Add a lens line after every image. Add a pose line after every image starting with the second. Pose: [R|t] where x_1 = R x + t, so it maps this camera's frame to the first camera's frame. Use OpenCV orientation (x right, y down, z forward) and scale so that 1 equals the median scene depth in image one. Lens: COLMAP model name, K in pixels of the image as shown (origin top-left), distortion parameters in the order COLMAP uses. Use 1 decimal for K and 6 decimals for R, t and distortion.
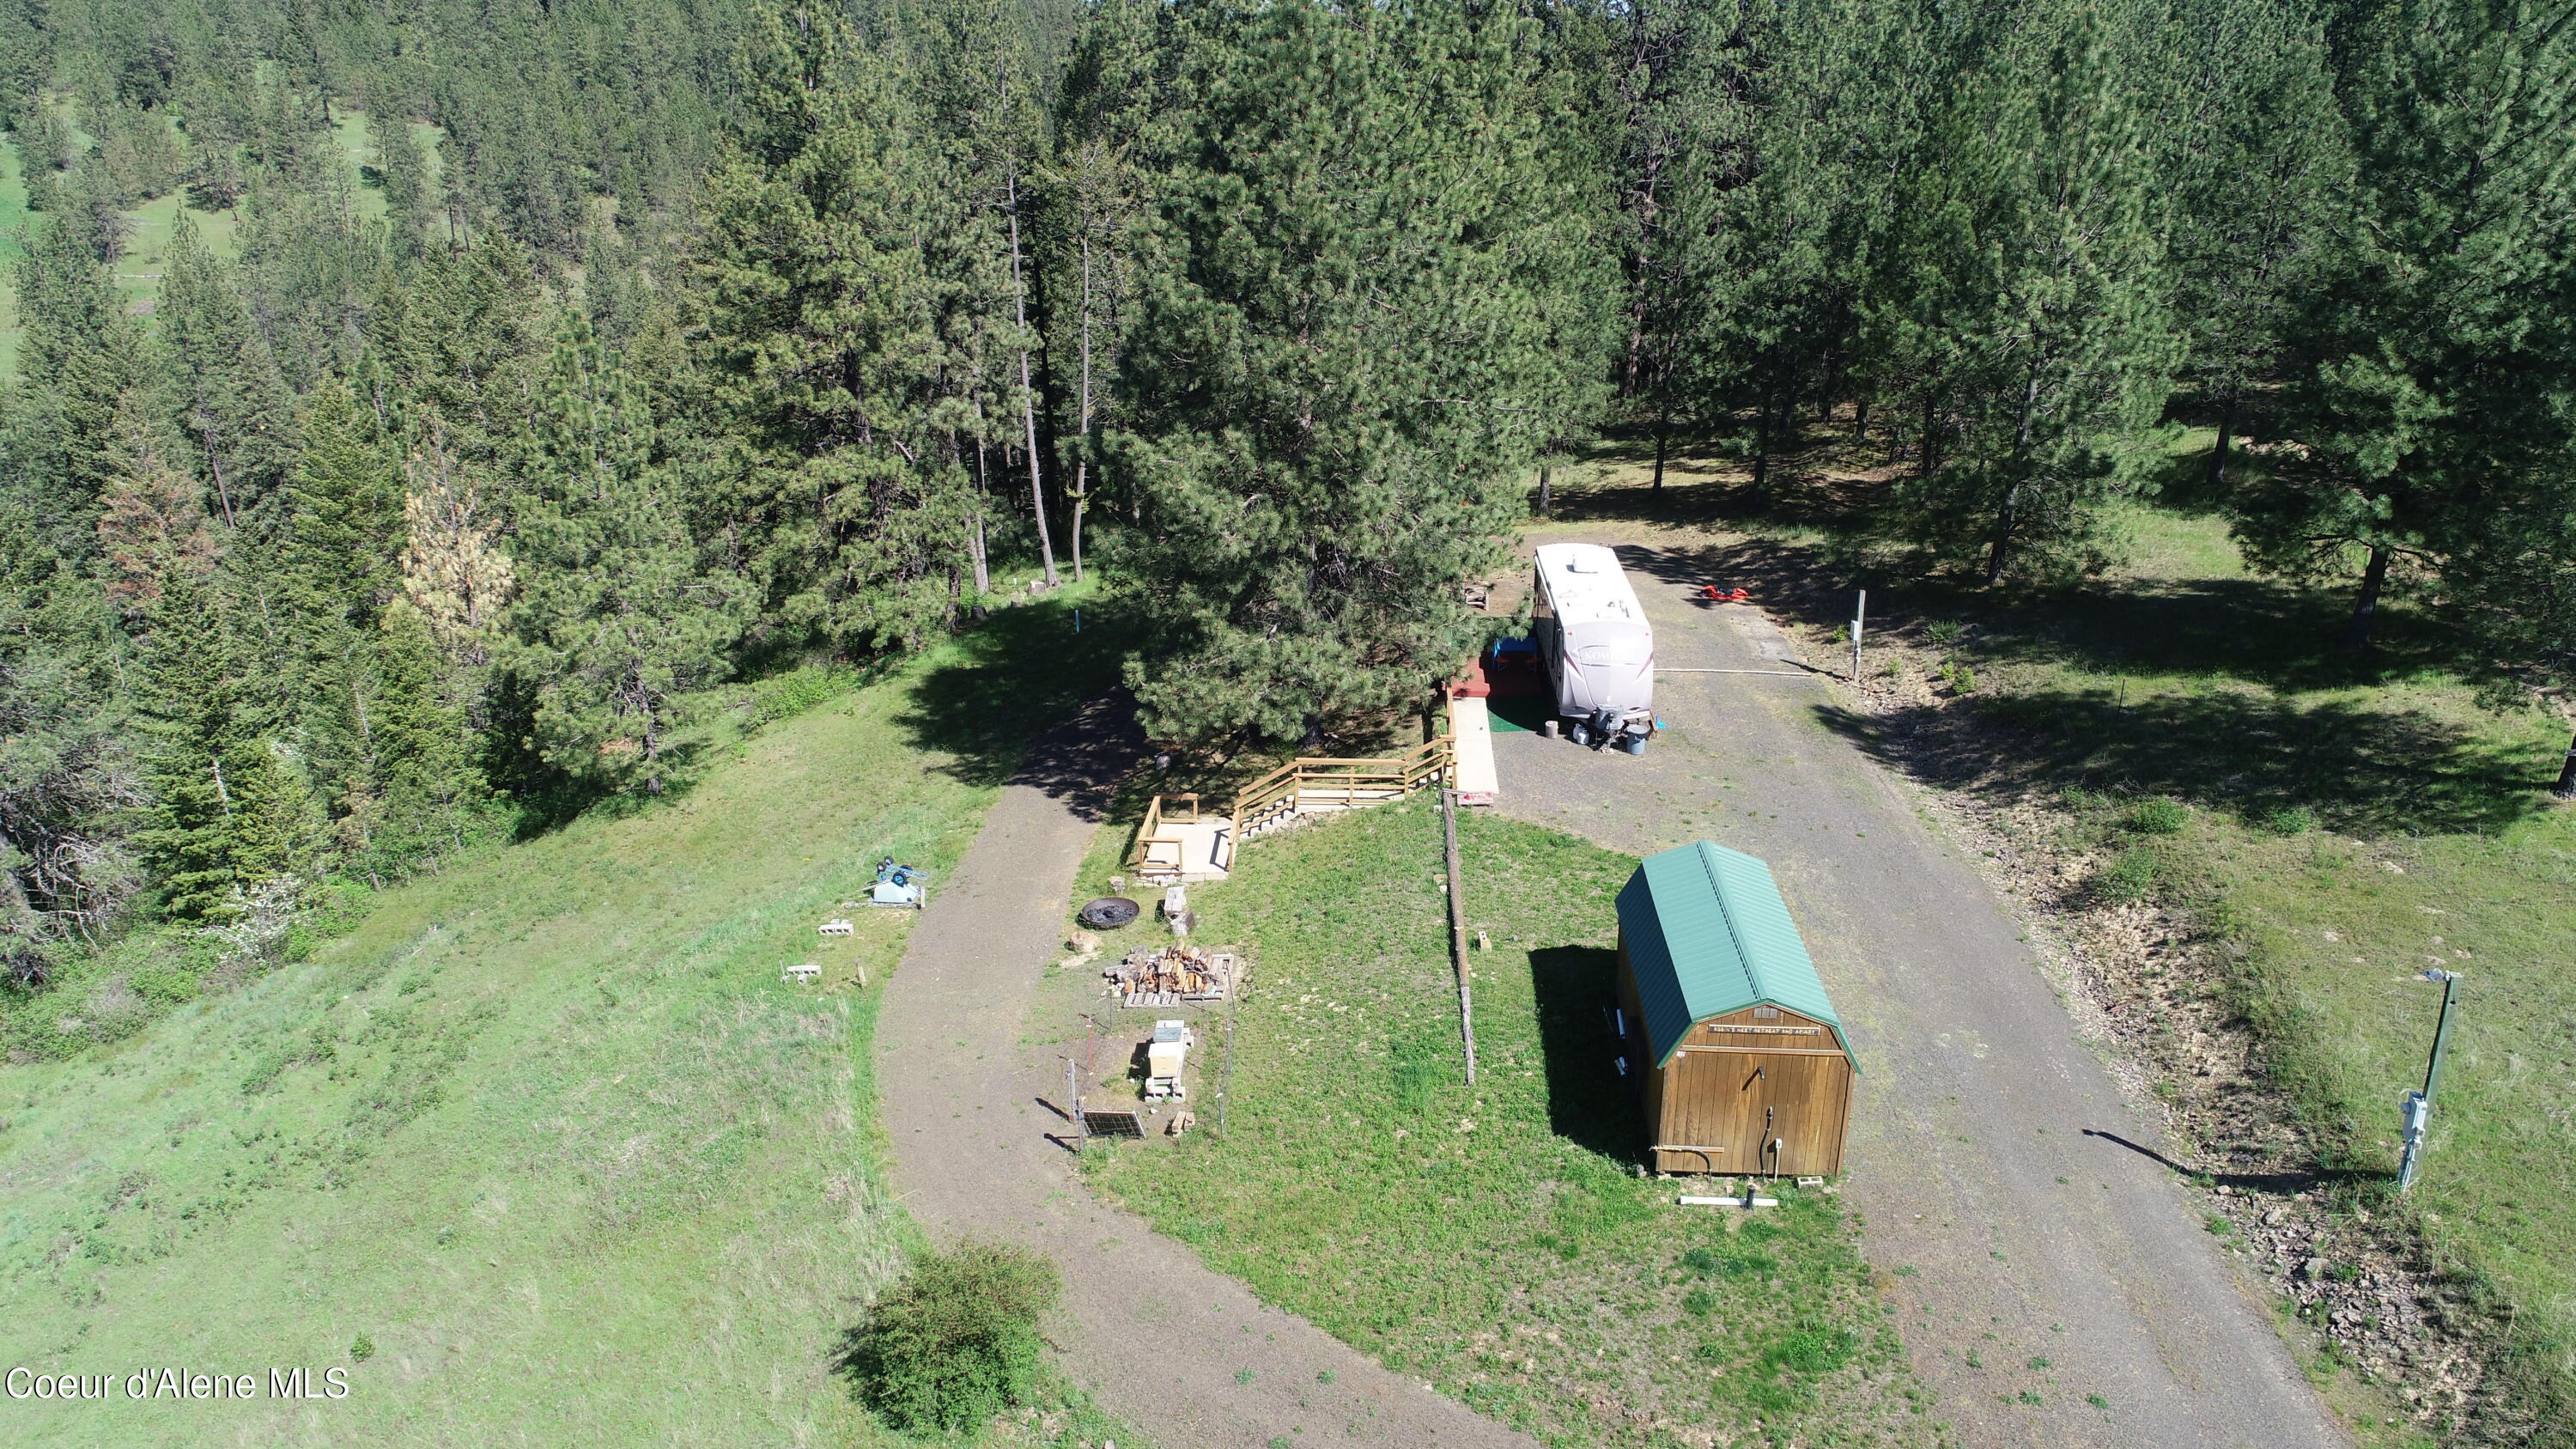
lens RADIAL K [[1722.3, 0, 1288.0], [0, 1722.3, 724.5], [0, 0, 1]] dist [-0.001556, 0.002974]
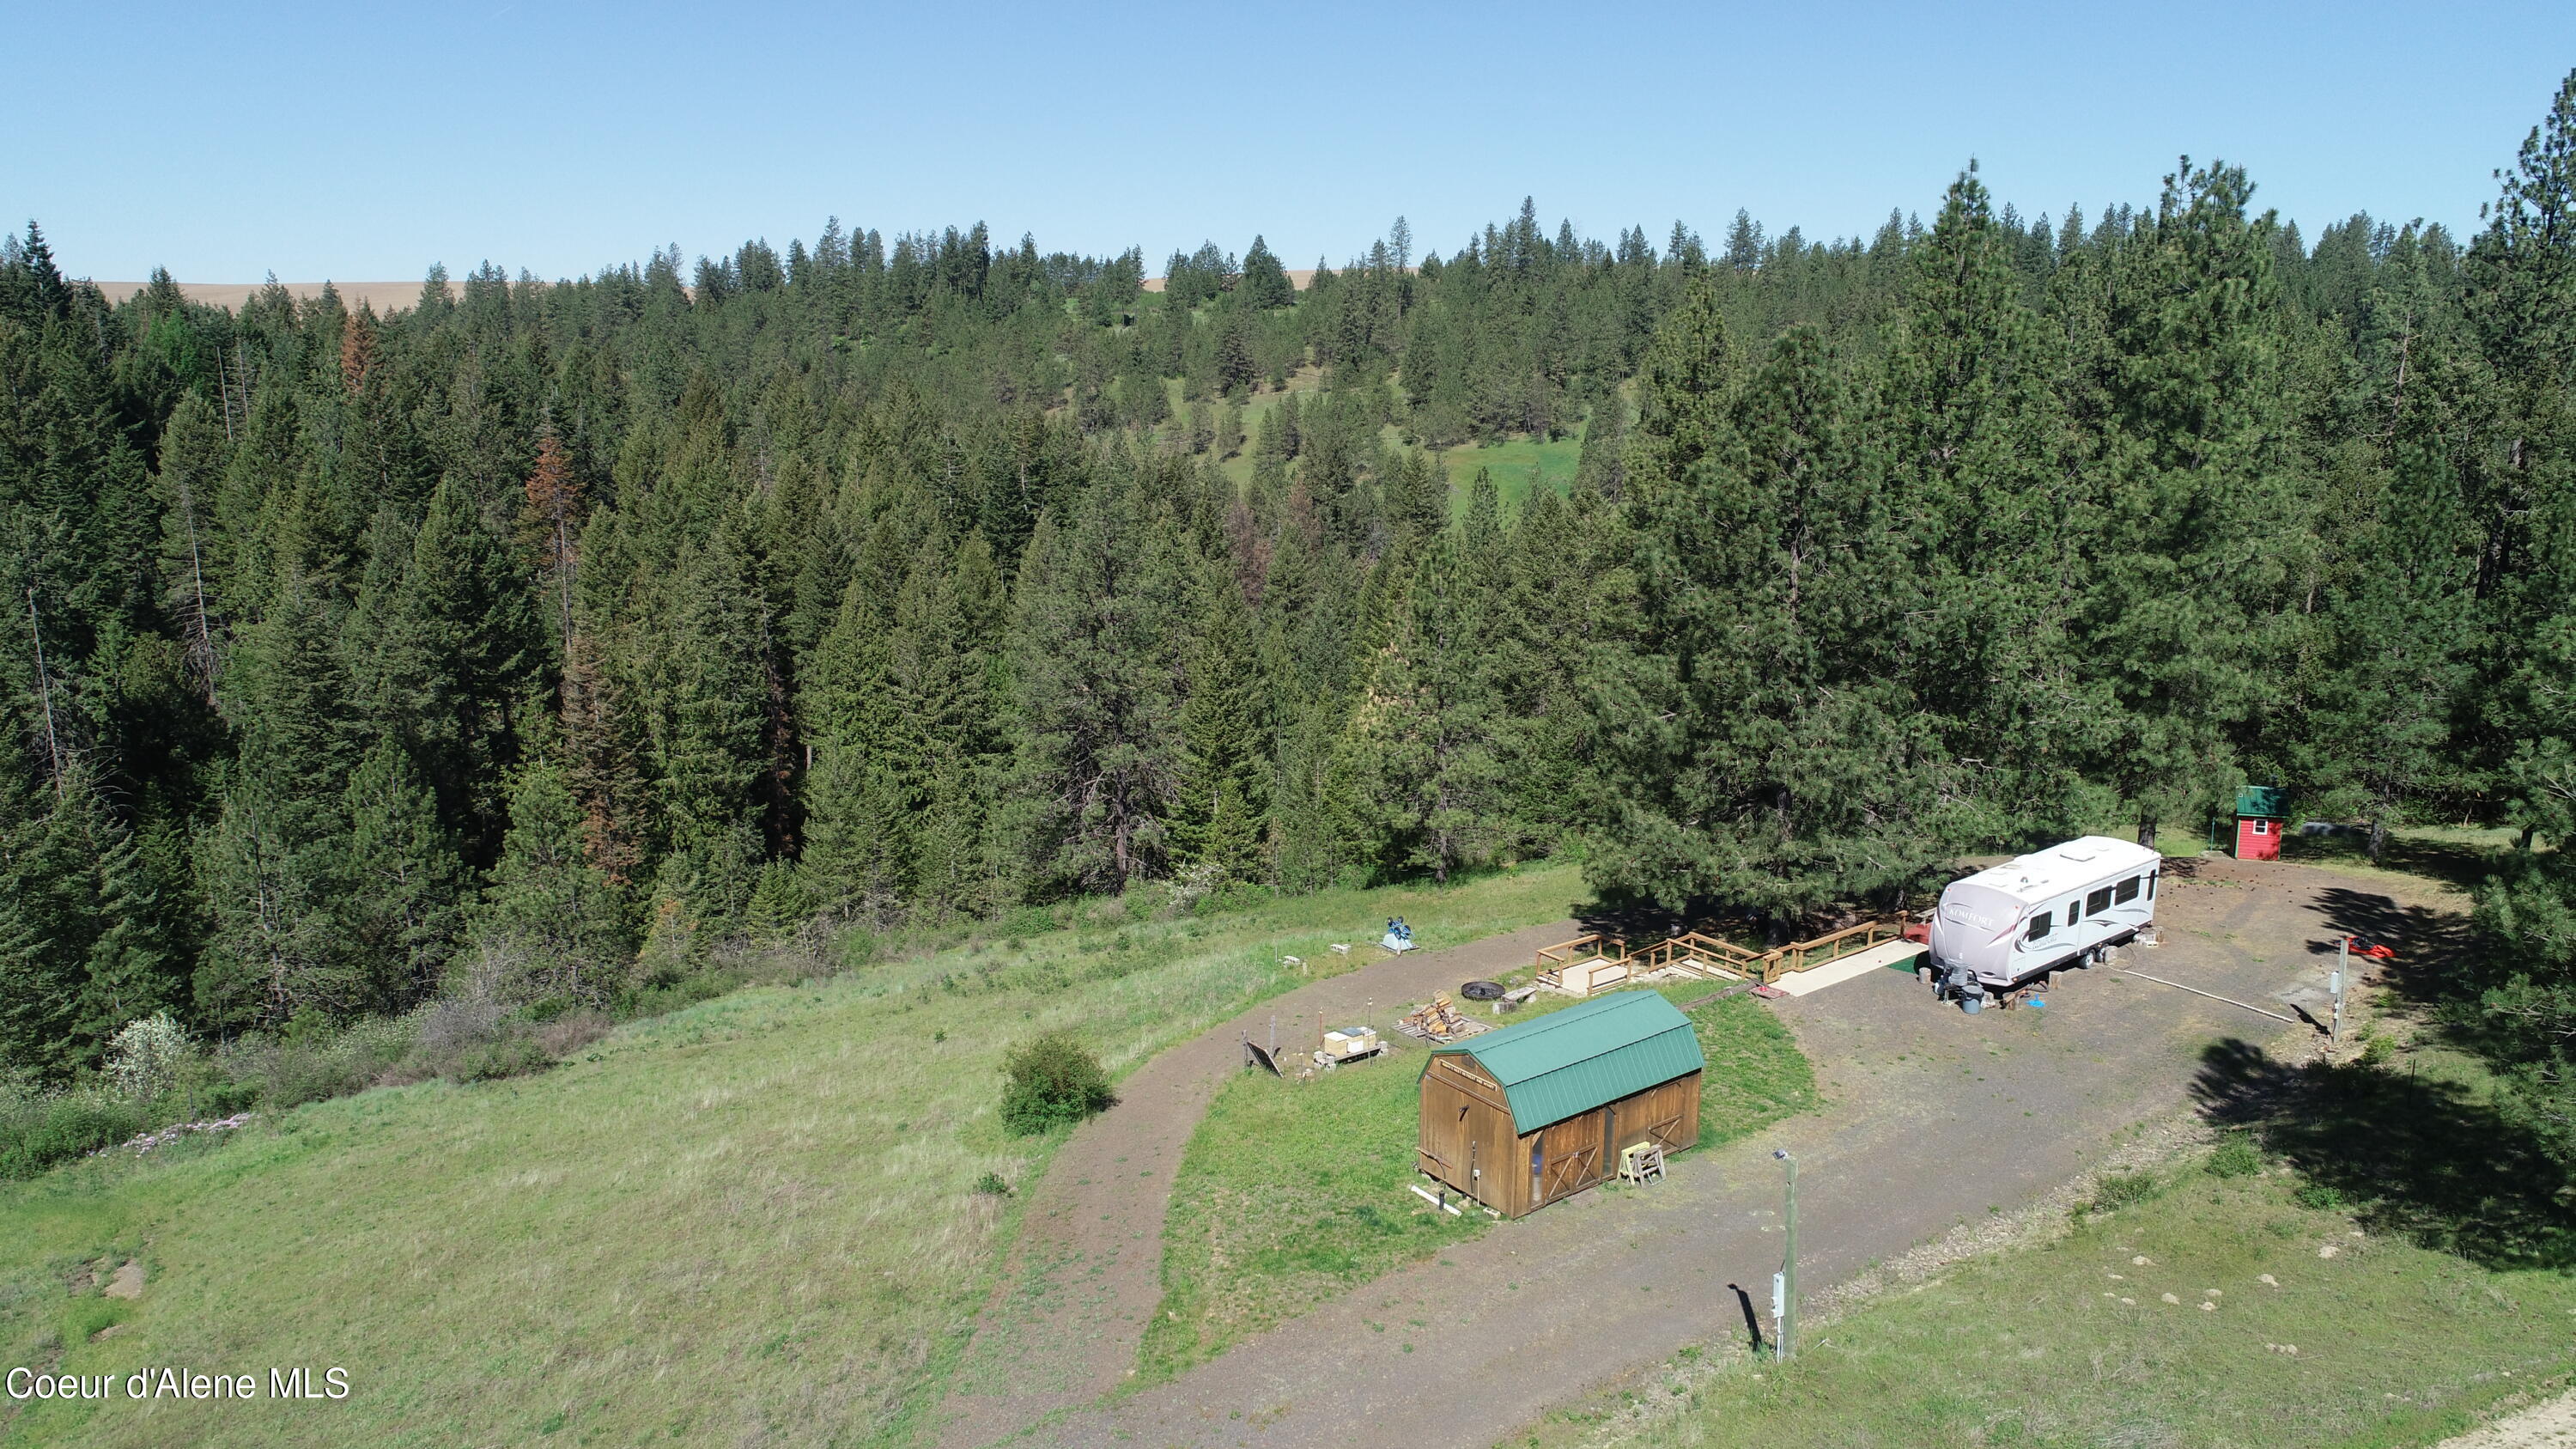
lens RADIAL K [[1722.3, 0, 1288.0], [0, 1722.3, 724.5], [0, 0, 1]] dist [-0.001556, 0.002974]
pose [[0.655796, 0.165806, -0.736506, 0.608347], [-0.278982, 0.959751, -0.032345, -0.001510], [0.701499, 0.226684, 0.675658, -0.037722]]
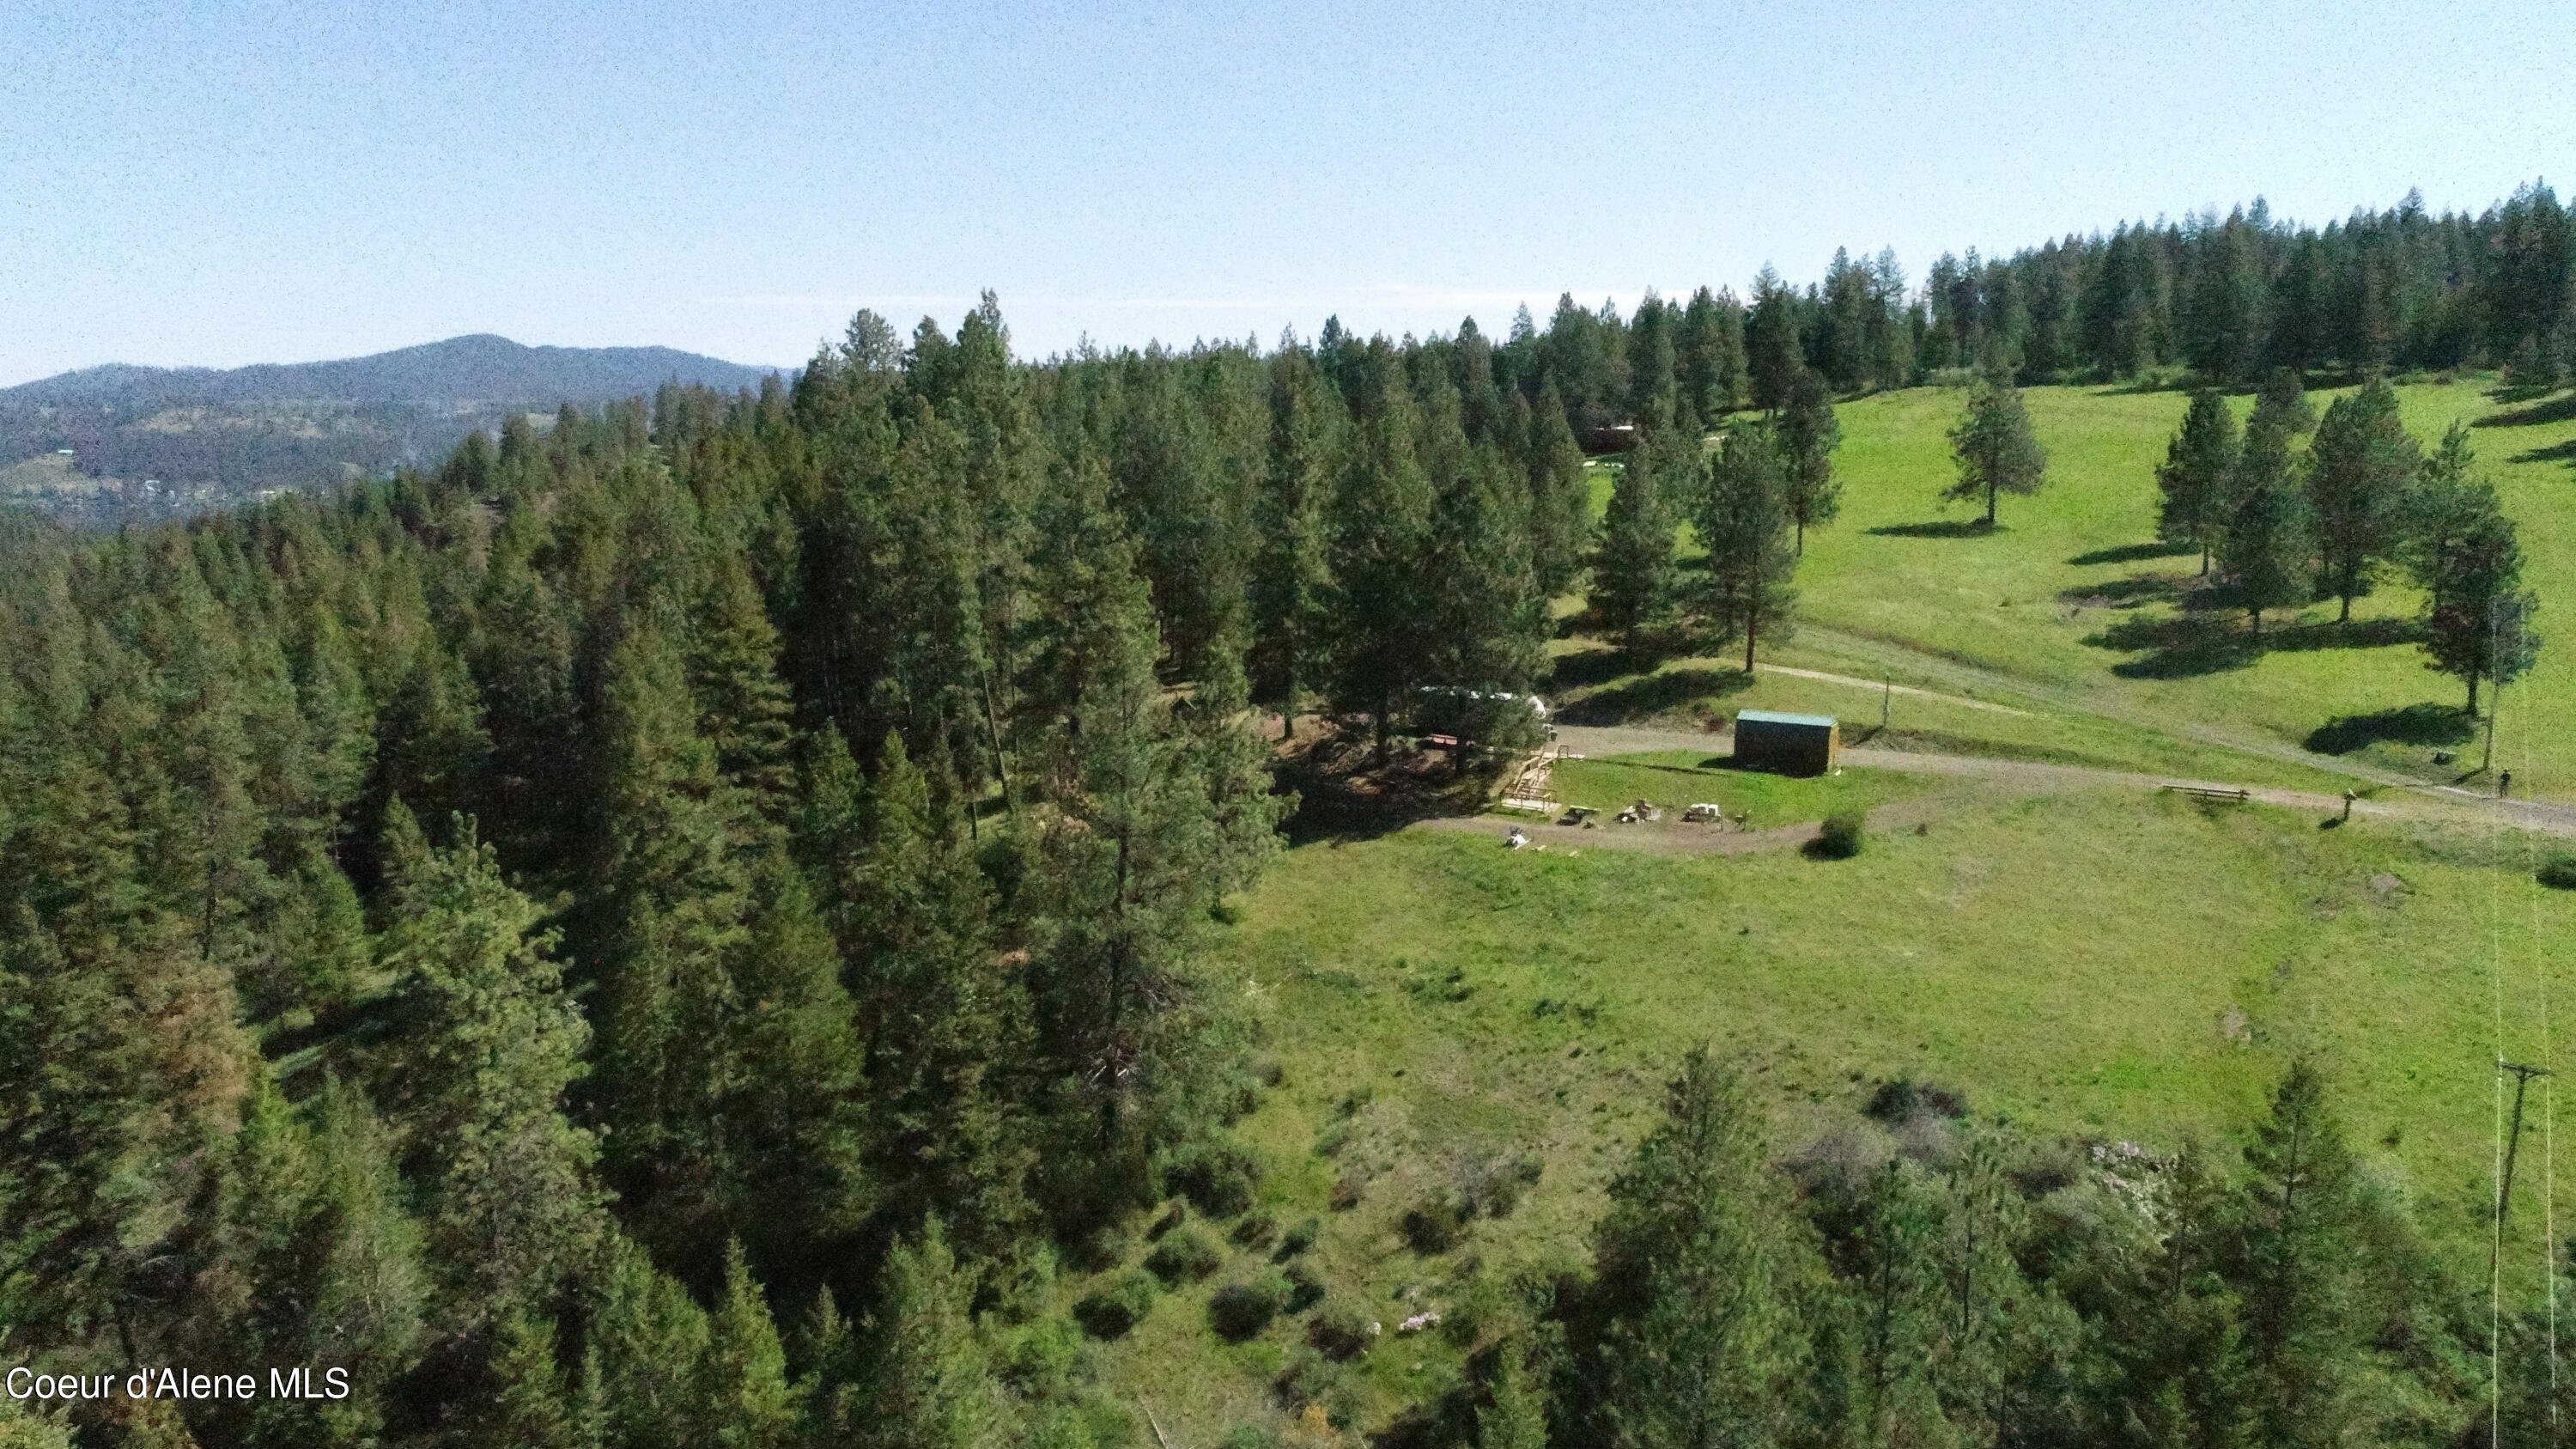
lens RADIAL K [[1726.9, 0, 1288.0], [0, 1726.9, 724.5], [0, 0, 1]] dist [-0.004984, 0.001792]
pose [[0.421929, -0.161036, 0.892212, -2.065879], [0.321391, 0.946758, 0.018895, -0.167086], [-0.847752, 0.278777, 0.451220, 0.144744]]
